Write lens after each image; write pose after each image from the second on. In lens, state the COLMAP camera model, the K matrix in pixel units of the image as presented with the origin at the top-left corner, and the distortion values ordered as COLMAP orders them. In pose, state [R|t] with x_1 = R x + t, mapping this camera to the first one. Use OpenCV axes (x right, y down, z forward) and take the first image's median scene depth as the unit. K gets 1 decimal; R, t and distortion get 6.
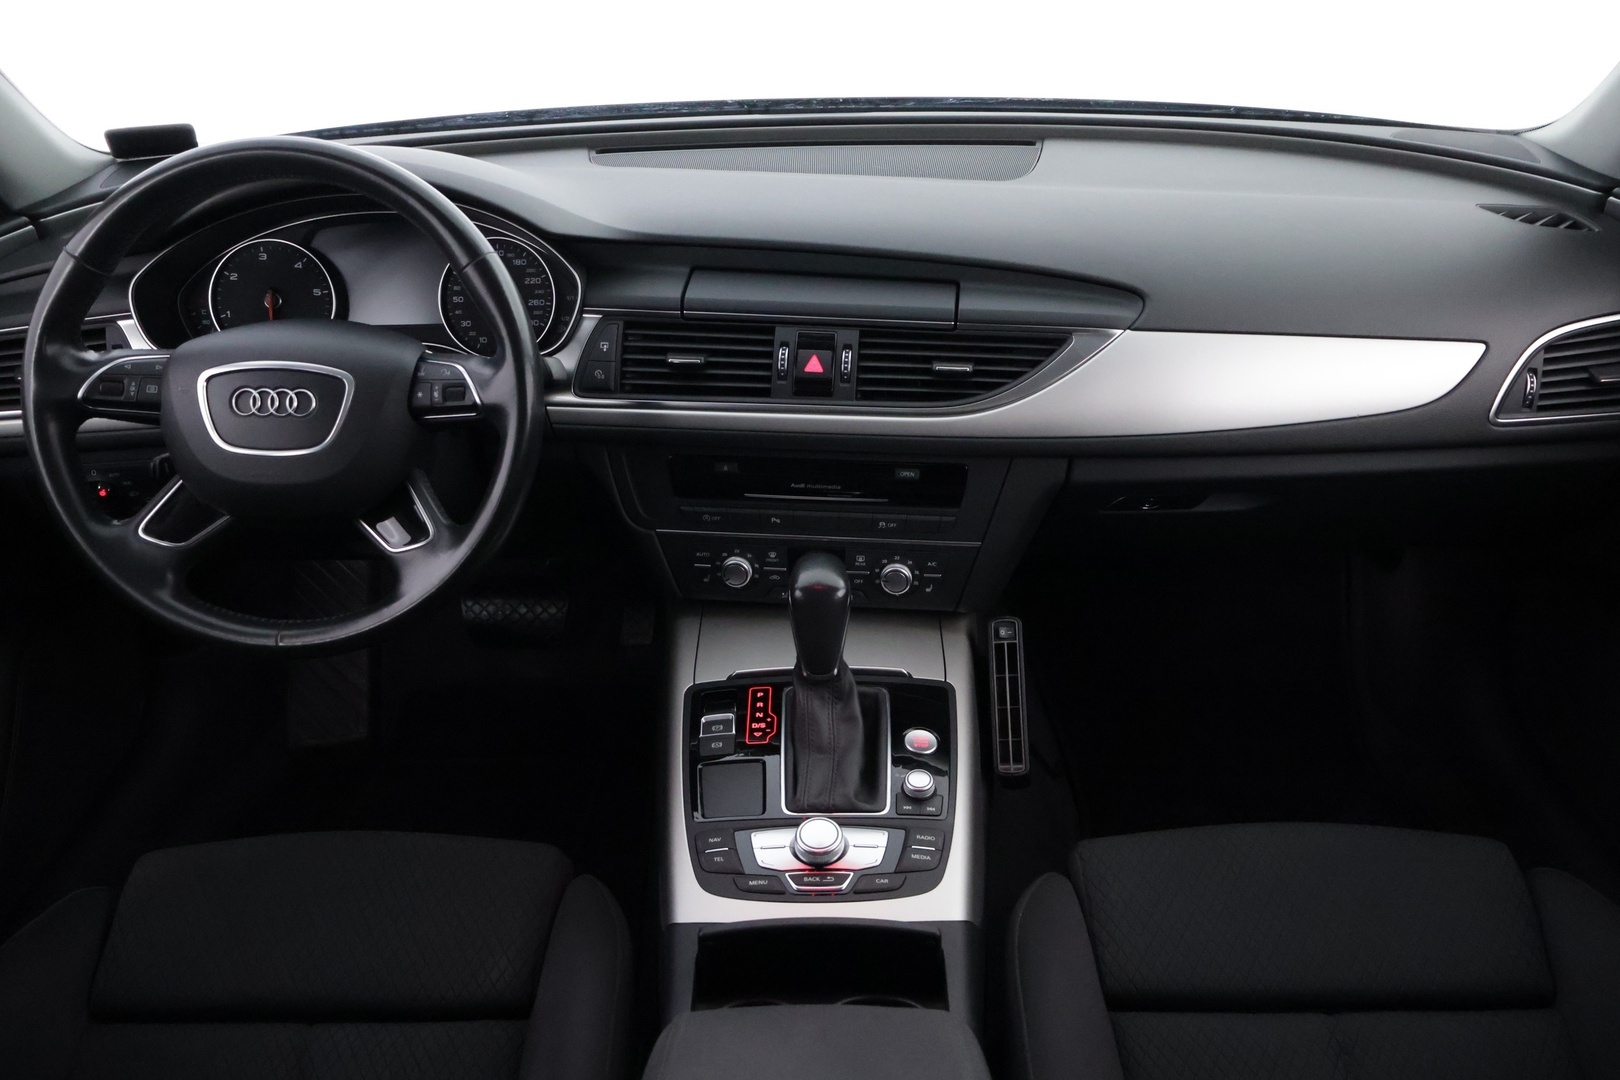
lens RADIAL K [[1337.0, 0, 810.0], [0, 1337.0, 540.0], [0, 0, 1]] dist [-0.016136, 0.021309]
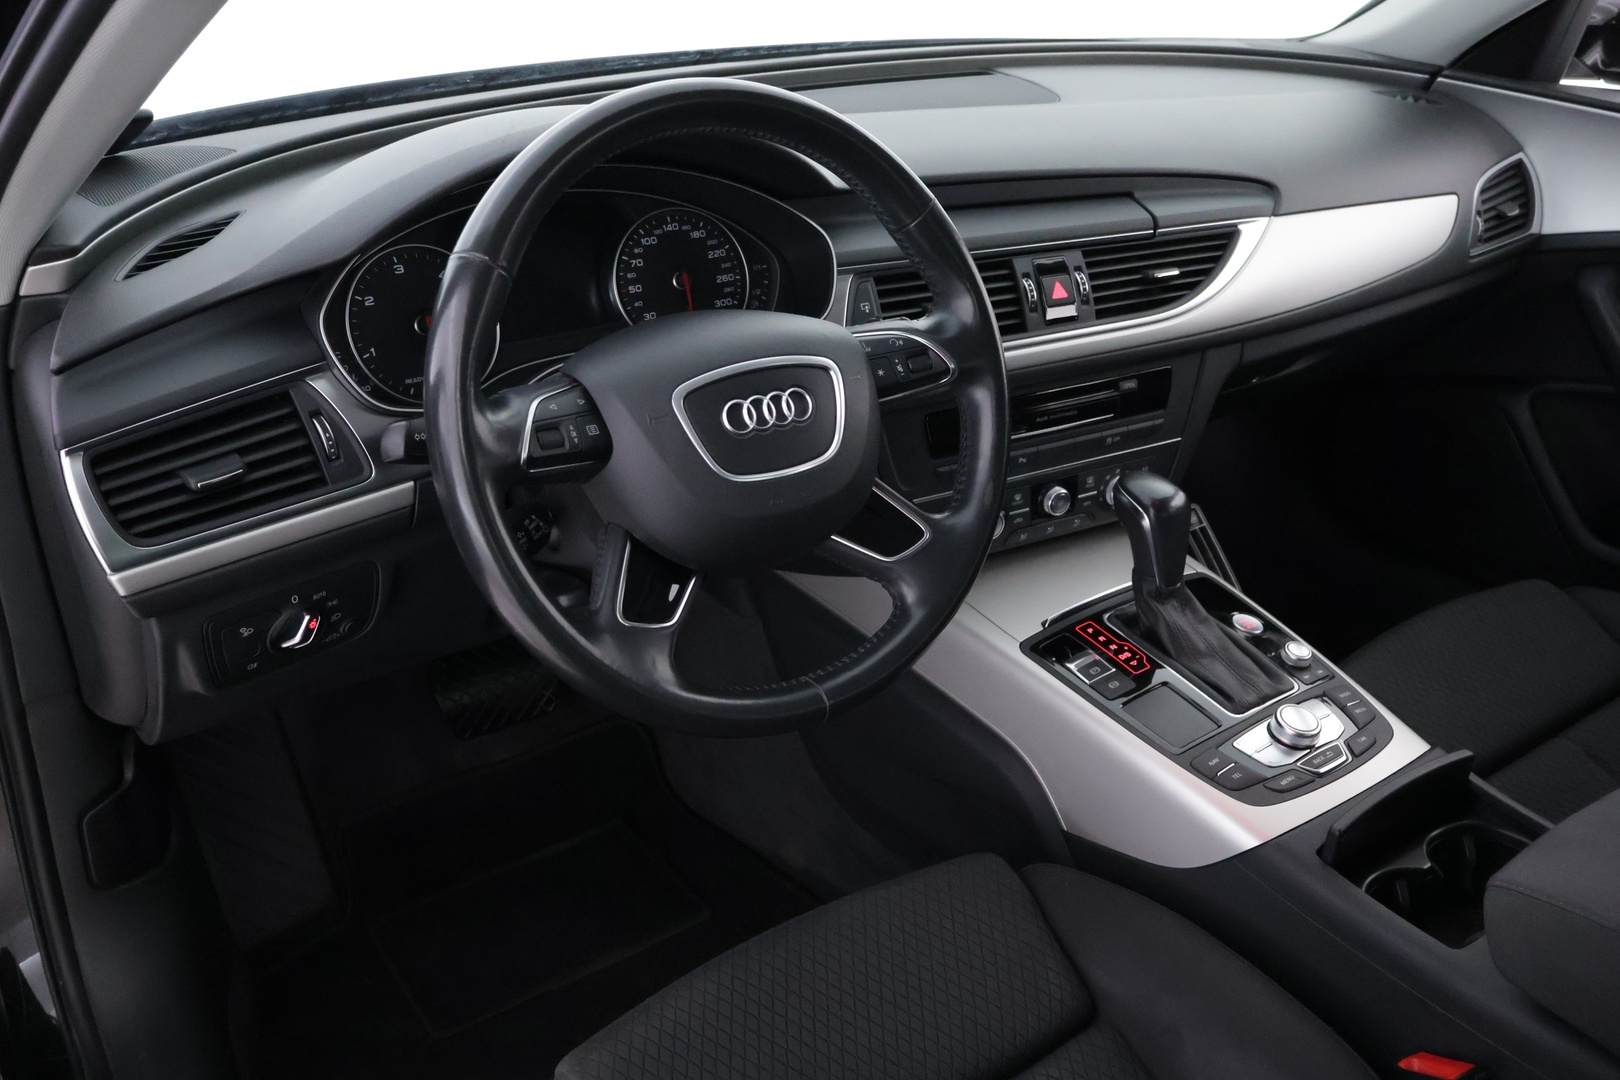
lens RADIAL K [[1337.0, 0, 810.0], [0, 1337.0, 540.0], [0, 0, 1]] dist [-0.016136, 0.021309]
pose [[0.813729, -0.243652, 0.527711, -0.700560], [0.241832, 0.967507, 0.073809, -0.069940], [-0.528547, 0.067556, 0.846211, 0.274559]]
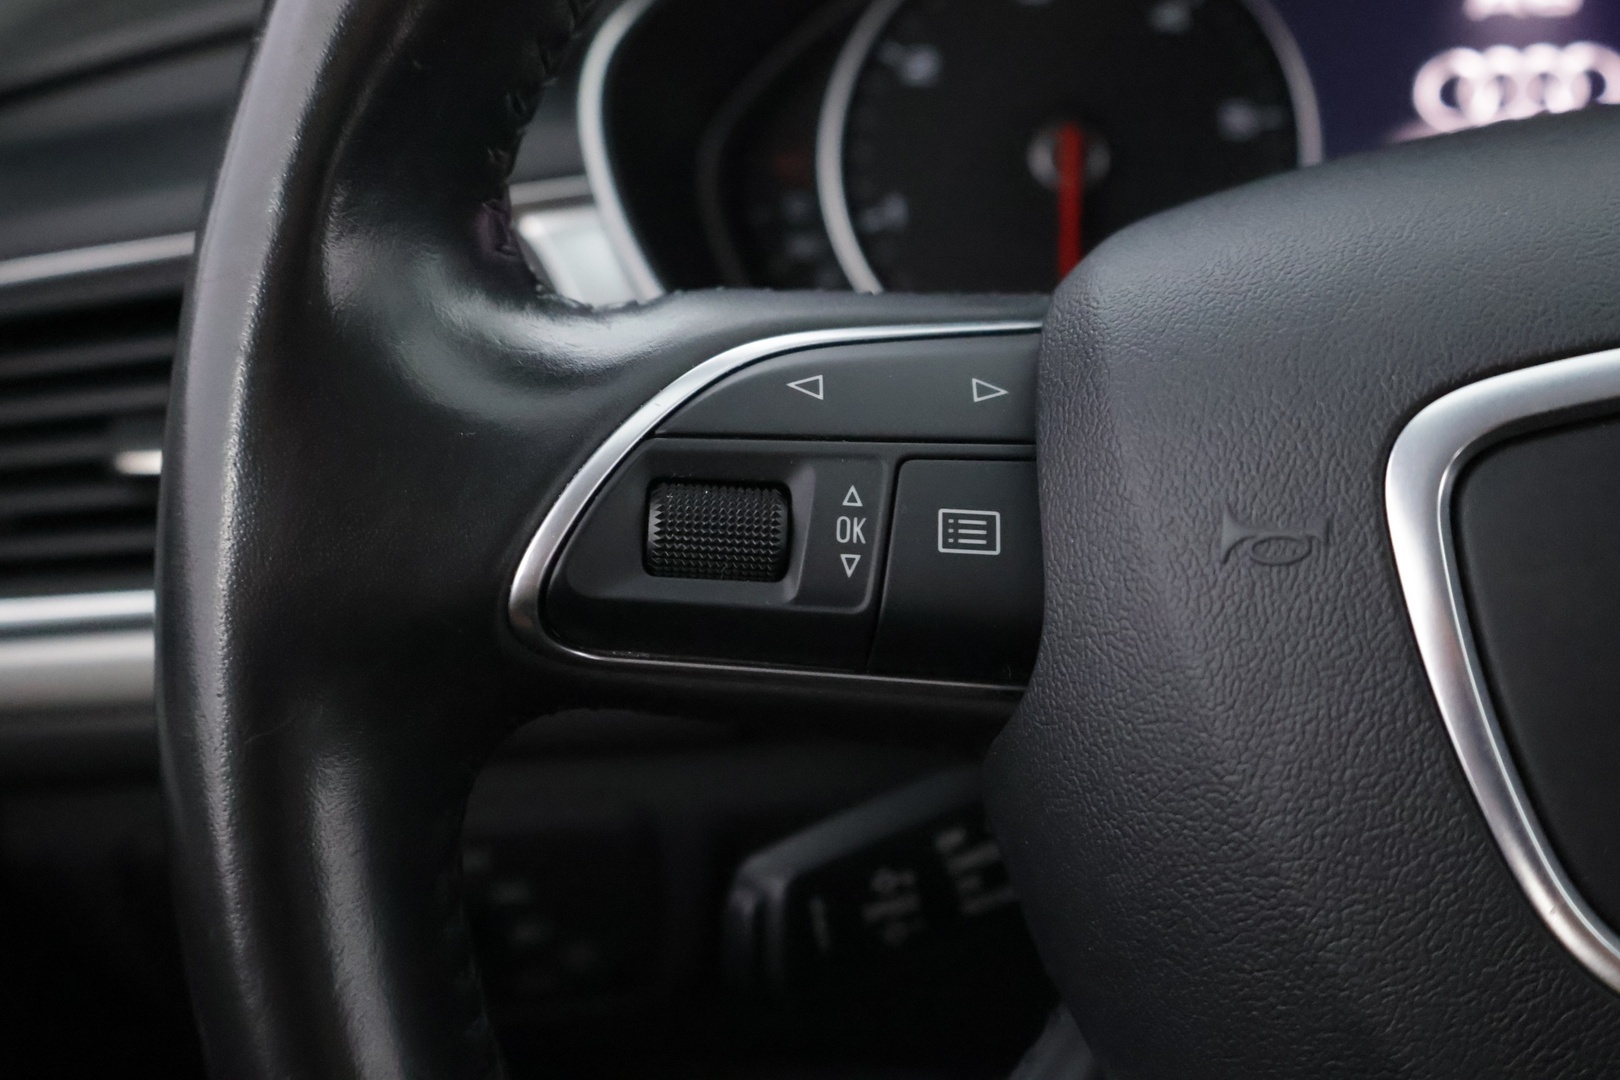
lens RADIAL K [[1863.3, 0, 810.0], [0, 1863.3, 540.0], [0, 0, 1]] dist [-0.004840, -0.004567]
pose [[0.981864, 0.009545, -0.189348, -0.412264], [-0.023508, 0.997154, -0.071635, -0.085194], [0.188126, 0.074787, 0.979293, 0.694333]]
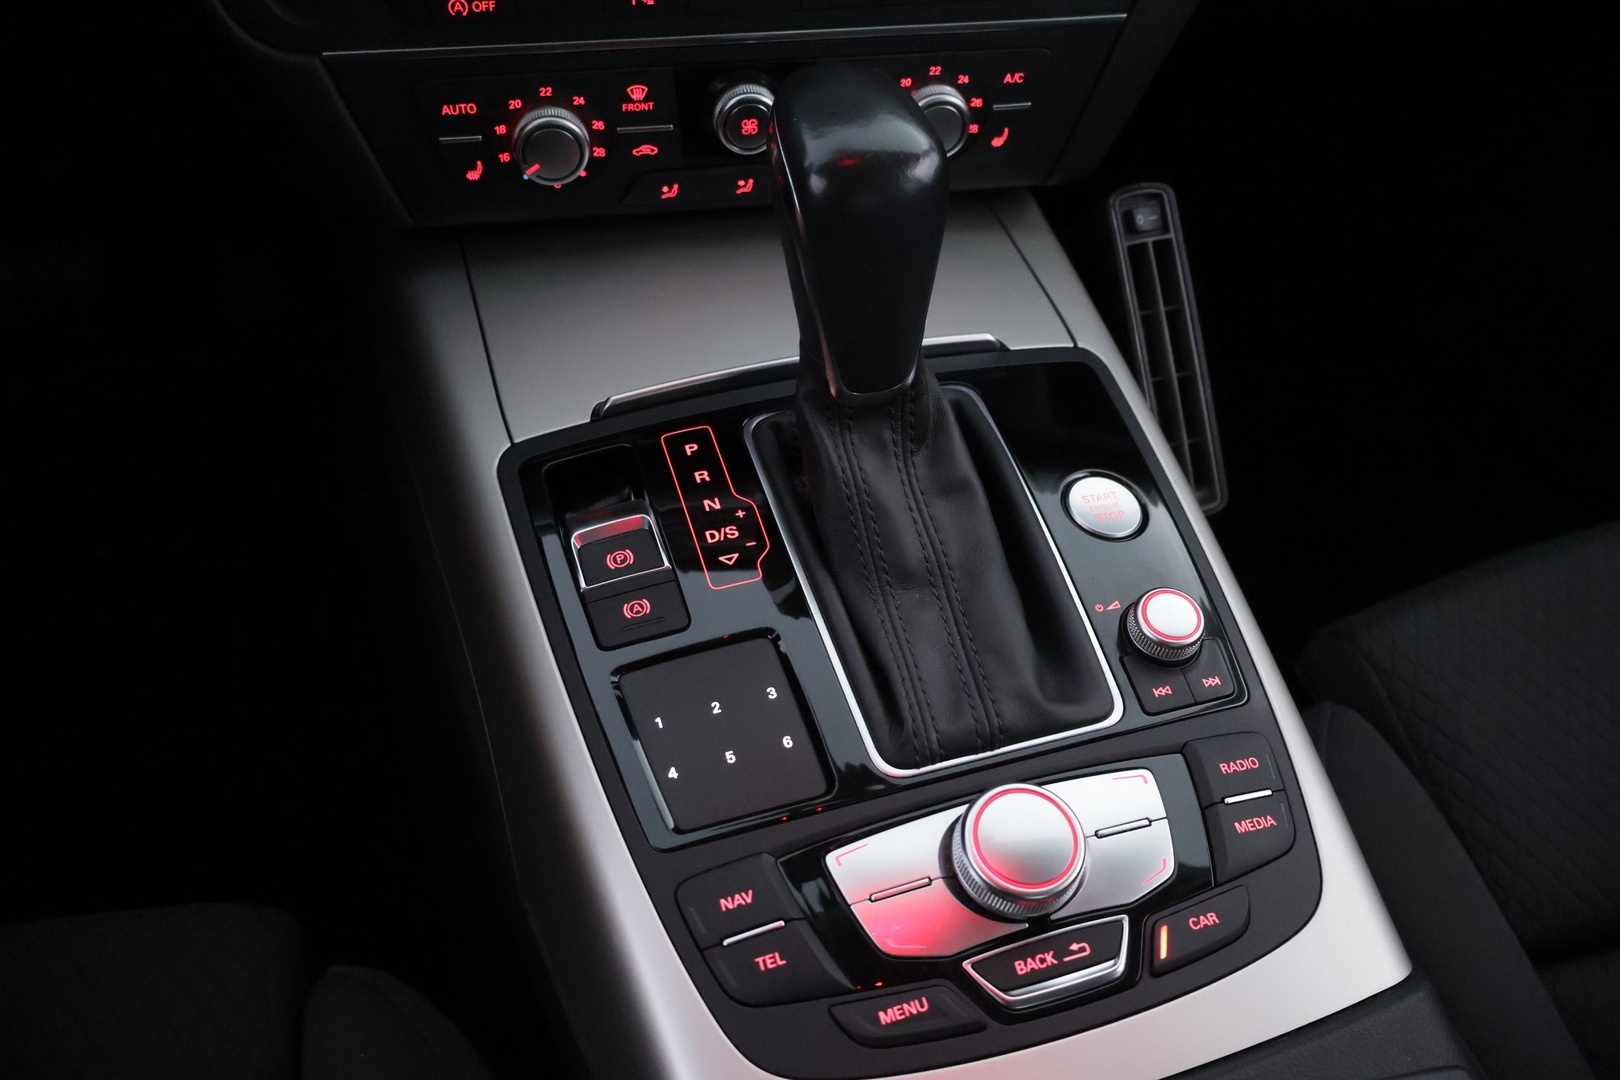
lens RADIAL K [[1337.0, 0, 810.0], [0, 1337.0, 540.0], [0, 0, 1]] dist [-0.016136, 0.021309]
pose [[0.946834, -0.185198, 0.263071, -0.114781], [0.093678, 0.940970, 0.325268, 0.012527], [-0.307781, -0.283331, 0.908292, 0.607090]]
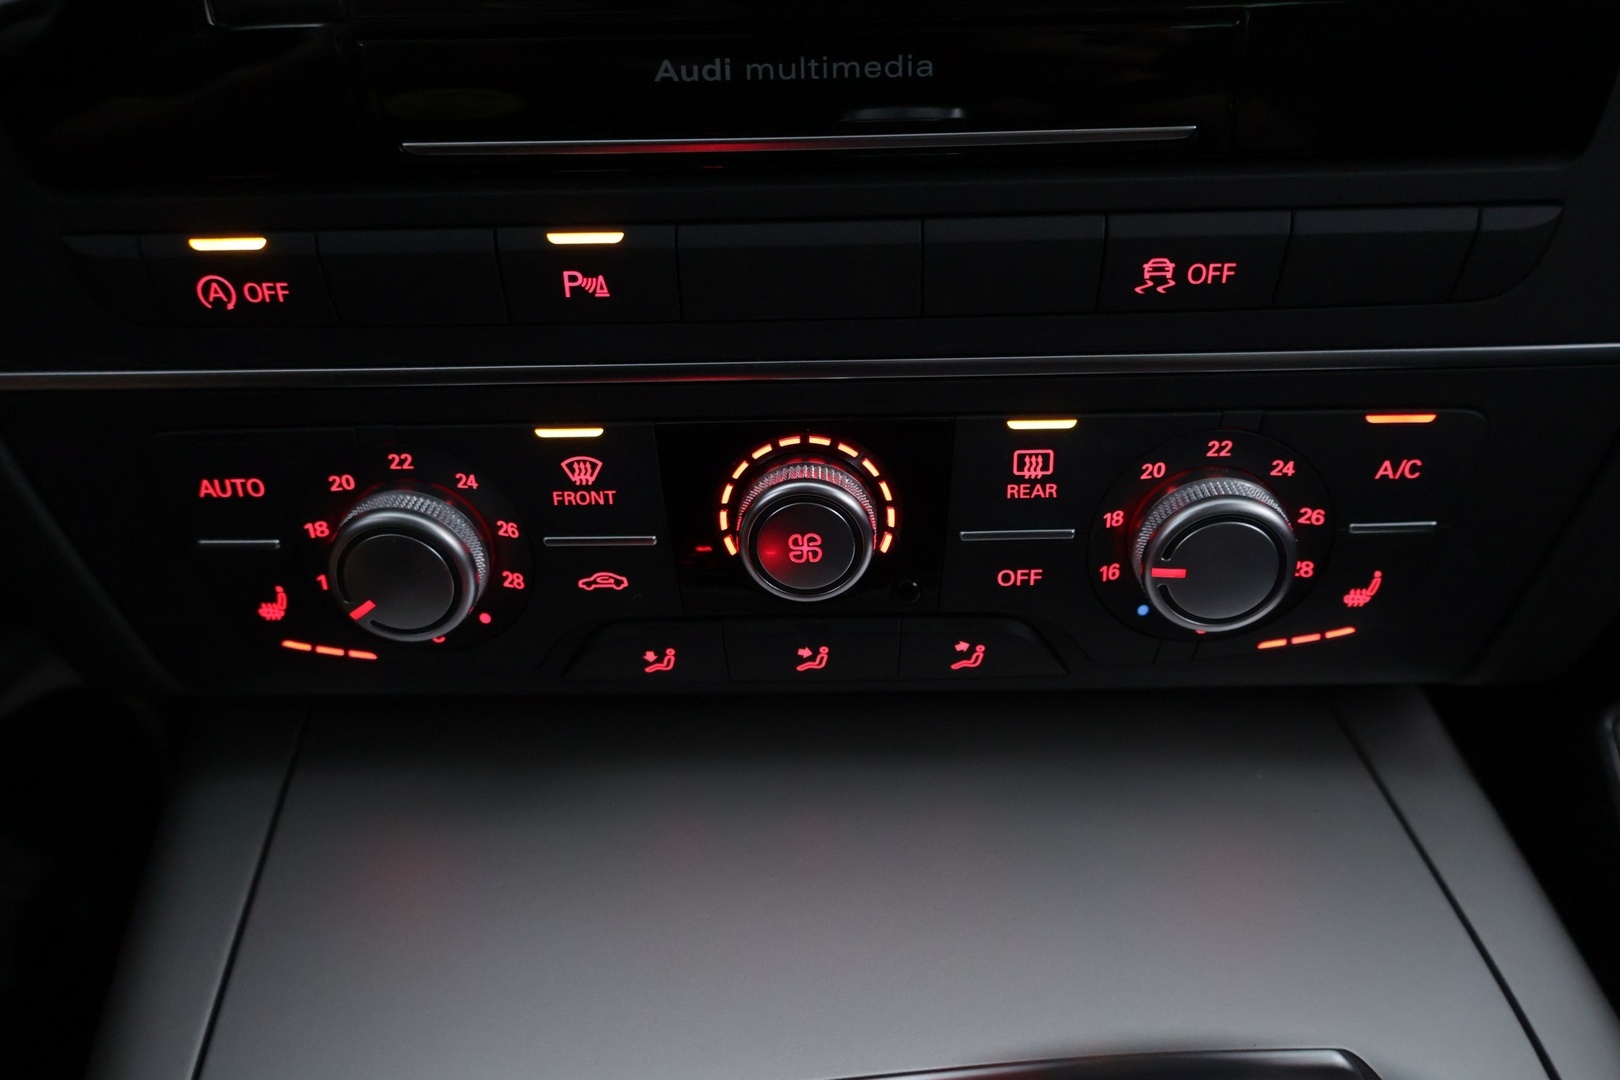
lens RADIAL K [[1373.7, 0, 810.0], [0, 1373.7, 540.0], [0, 0, 1]] dist [0.001693, 0.005879]
pose [[0.994049, -0.061244, 0.090089, -0.014360], [0.057308, 0.997312, 0.045647, 0.014668], [-0.092643, -0.040212, 0.994887, 0.831758]]
